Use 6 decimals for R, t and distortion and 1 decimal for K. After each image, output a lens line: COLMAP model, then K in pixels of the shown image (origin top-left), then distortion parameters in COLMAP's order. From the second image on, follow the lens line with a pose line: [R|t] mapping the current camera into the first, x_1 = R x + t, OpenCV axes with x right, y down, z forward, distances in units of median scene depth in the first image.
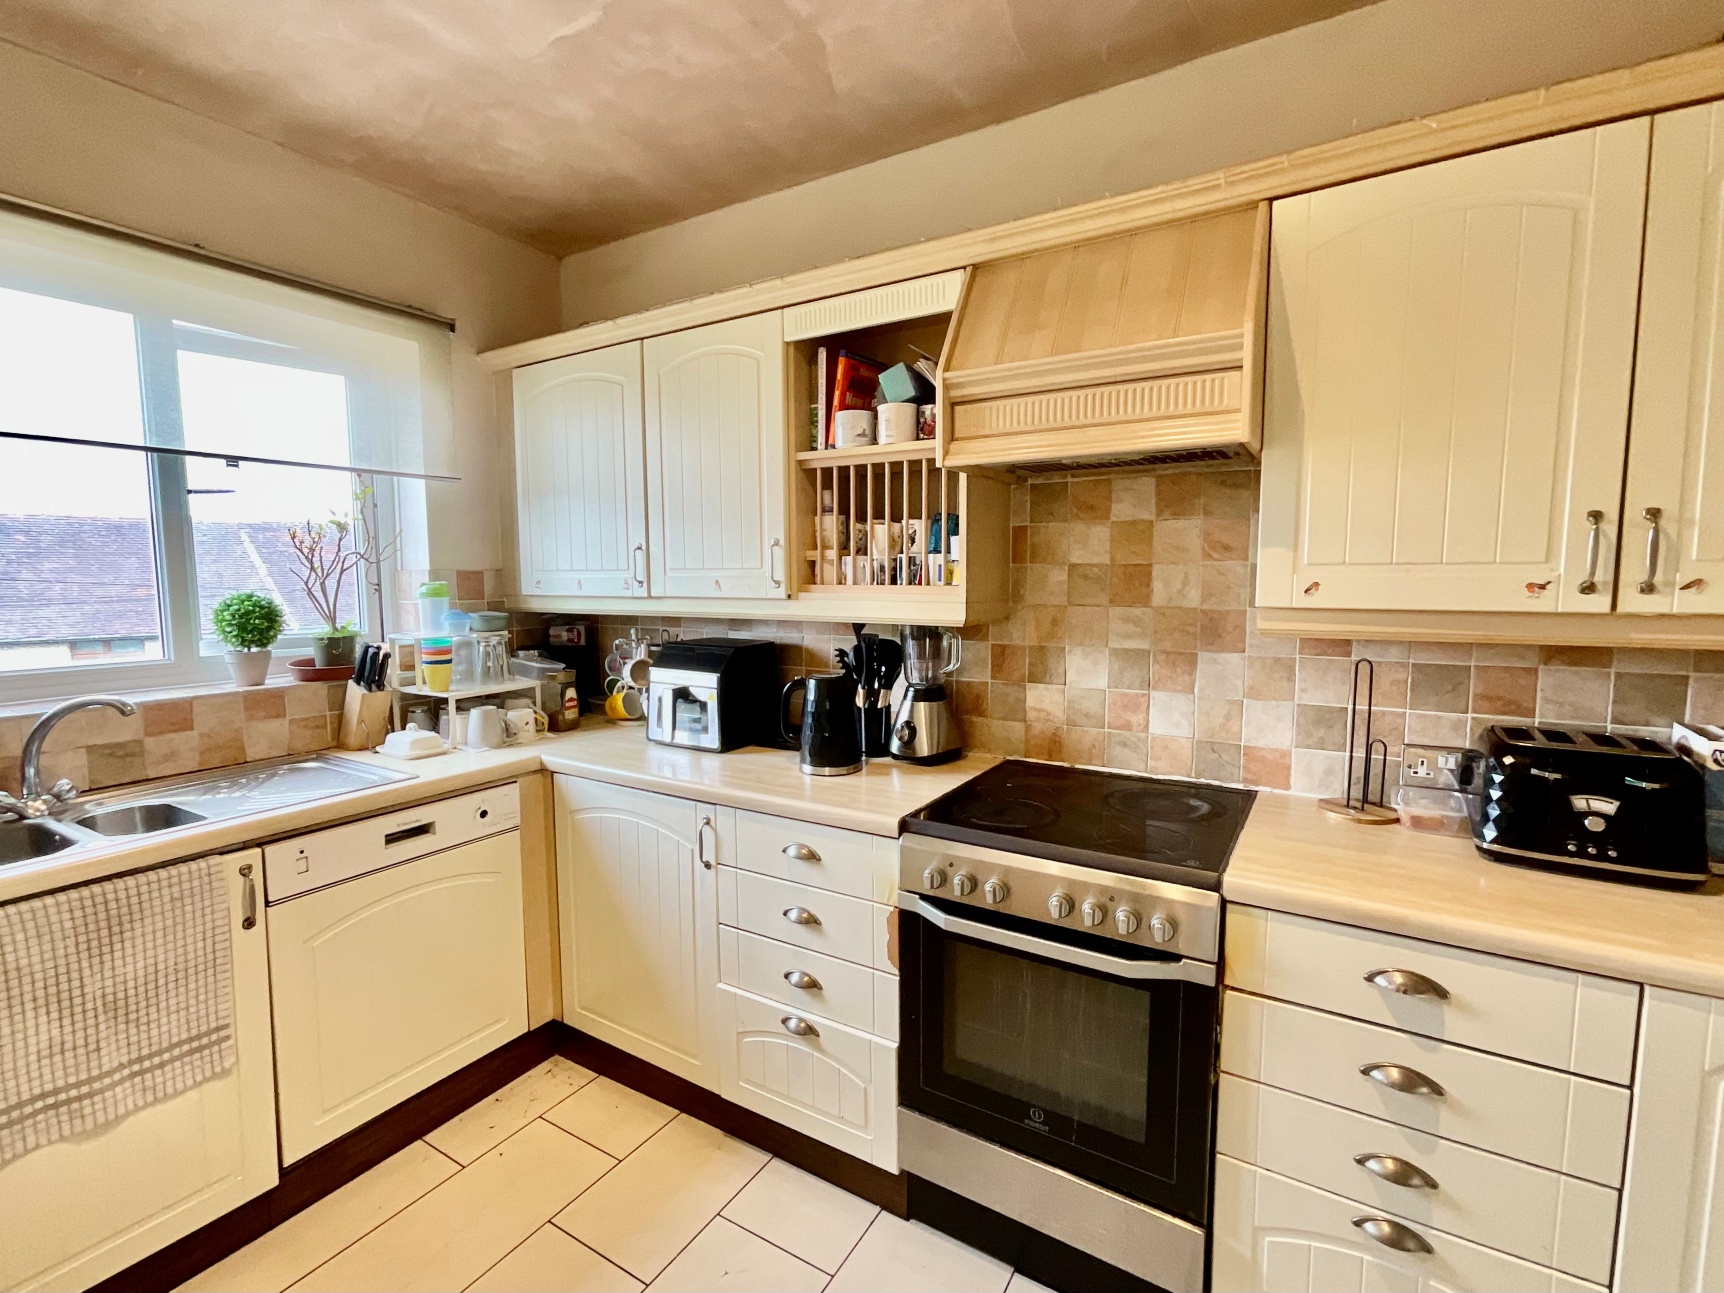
lens RADIAL K [[785.8, 0, 863.1], [0, 785.8, 646.2], [0, 0, 1]] dist [-0.000451, 0.000030]
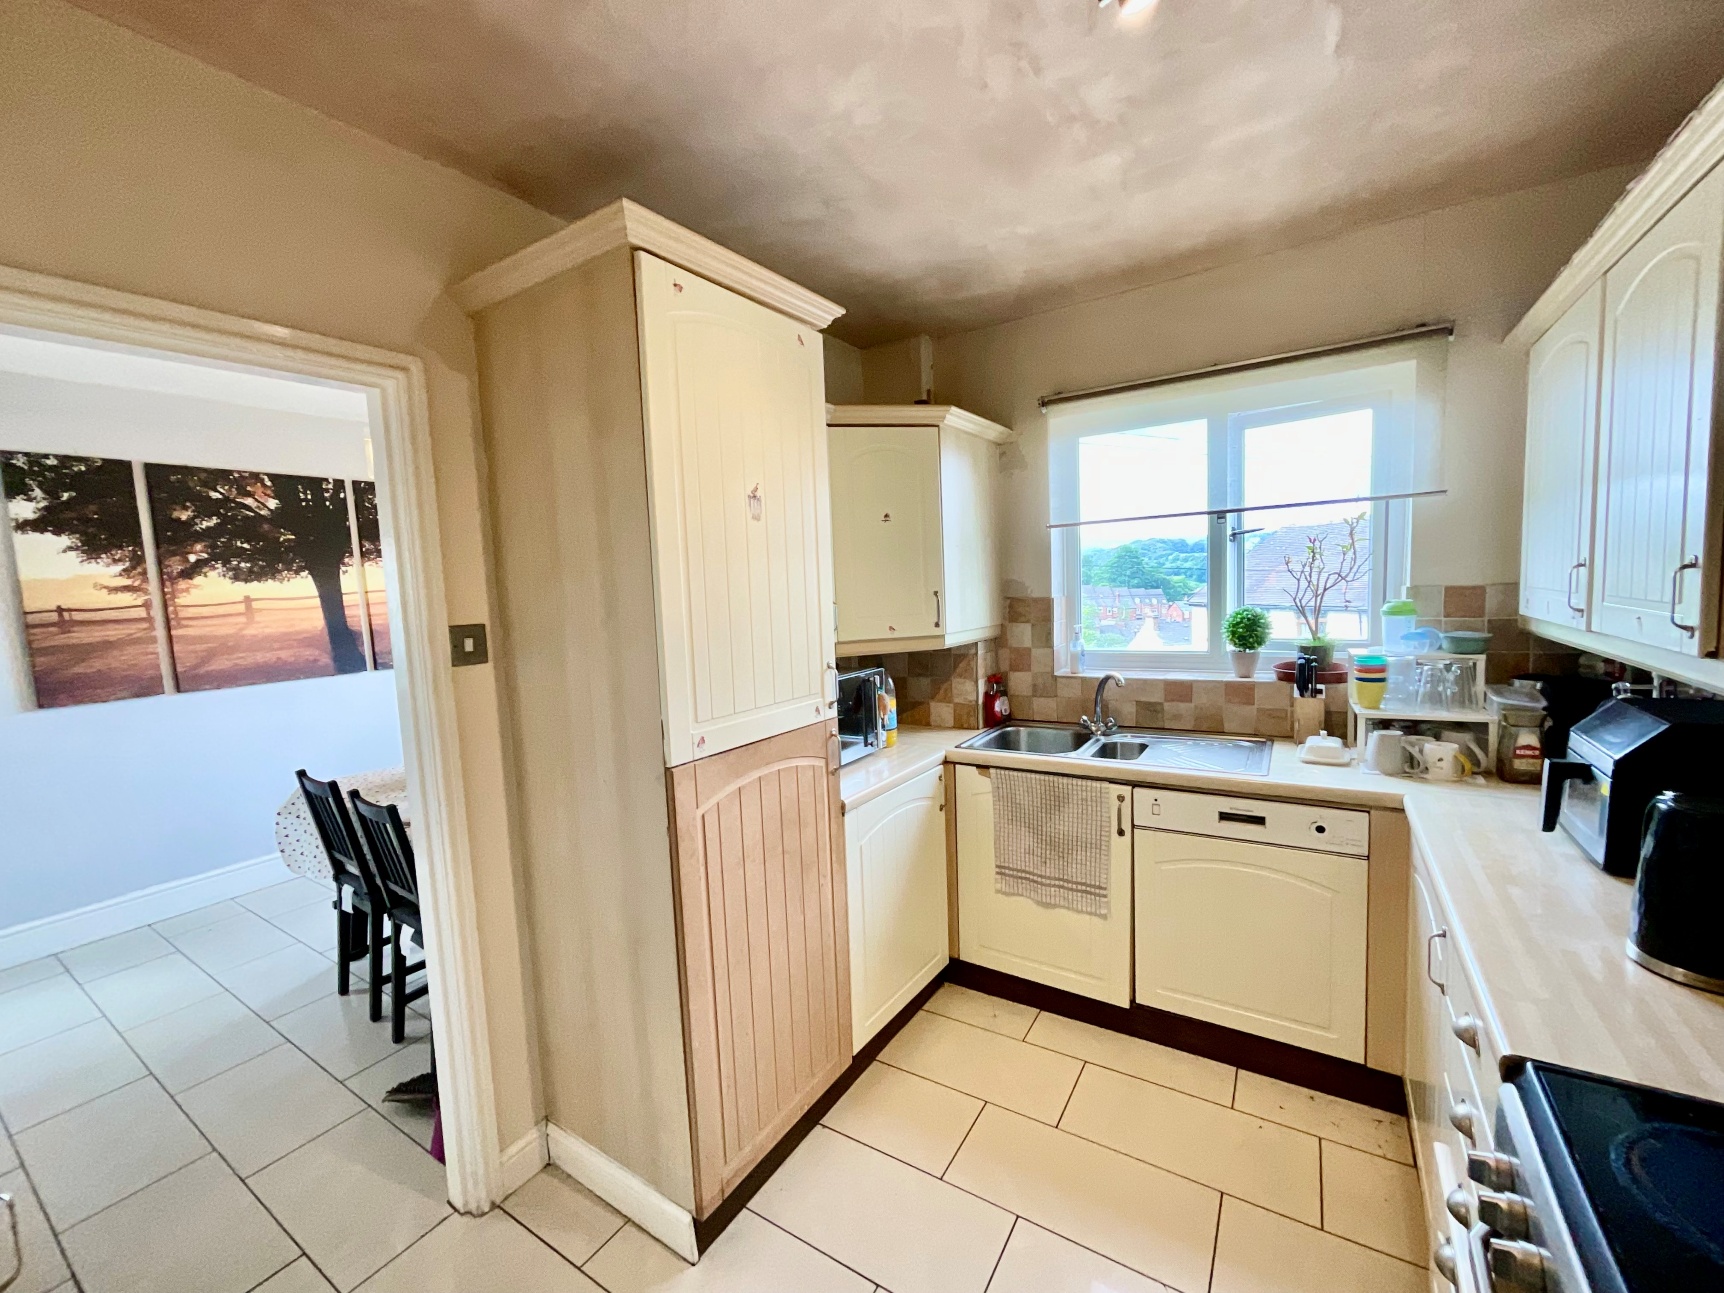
lens RADIAL K [[705.8, 0, 878.7], [0, 705.8, 645.8], [0, 0, 1]] dist [-0.002389, -0.002502]
pose [[-0.016373, 0.094158, -0.995423, 0.441758], [-0.044787, 0.994488, 0.094806, -0.093787], [0.998862, 0.046134, -0.012066, 0.408759]]
